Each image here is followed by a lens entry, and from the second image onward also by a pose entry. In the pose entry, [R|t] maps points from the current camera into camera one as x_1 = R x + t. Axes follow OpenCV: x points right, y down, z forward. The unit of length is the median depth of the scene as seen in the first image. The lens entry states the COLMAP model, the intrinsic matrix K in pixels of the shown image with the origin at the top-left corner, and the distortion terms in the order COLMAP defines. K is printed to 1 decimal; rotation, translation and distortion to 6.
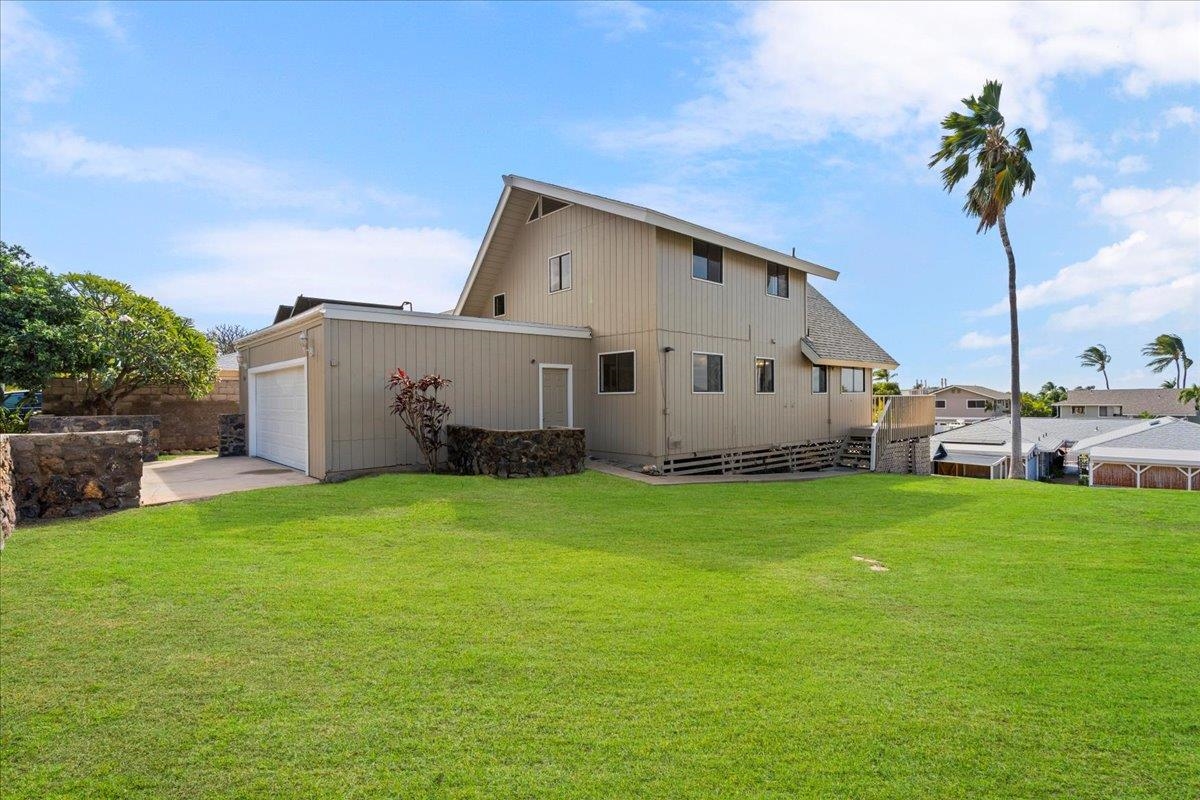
lens RADIAL K [[556.1, 0, 600.0], [0, 556.1, 400.0], [0, 0, 1]] dist [0.001585, 0.000007]
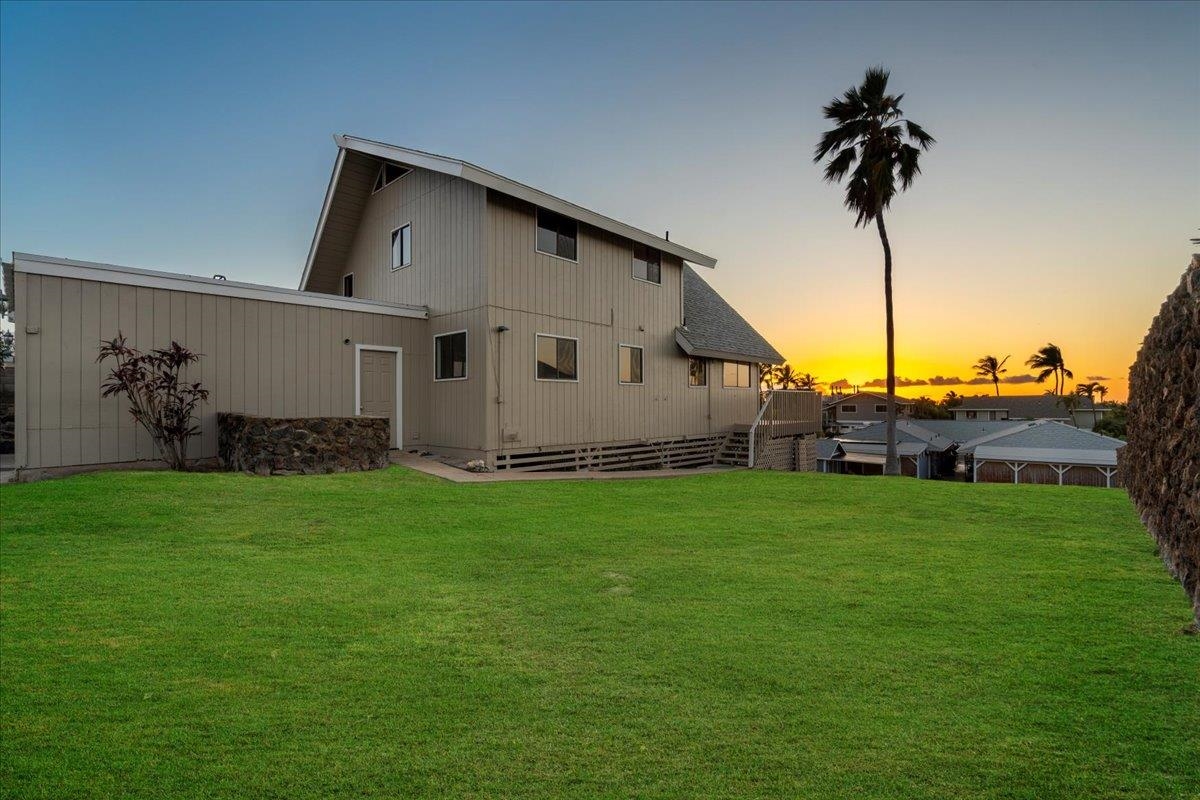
lens RADIAL K [[519.7, 0, 600.0], [0, 519.7, 400.0], [0, 0, 1]] dist [-0.002517, 0.000001]
pose [[0.996943, 0.005796, 0.077914, 0.182803], [-0.004715, 0.999890, -0.014042, 0.027751], [-0.077987, 0.013632, 0.996861, 0.145991]]
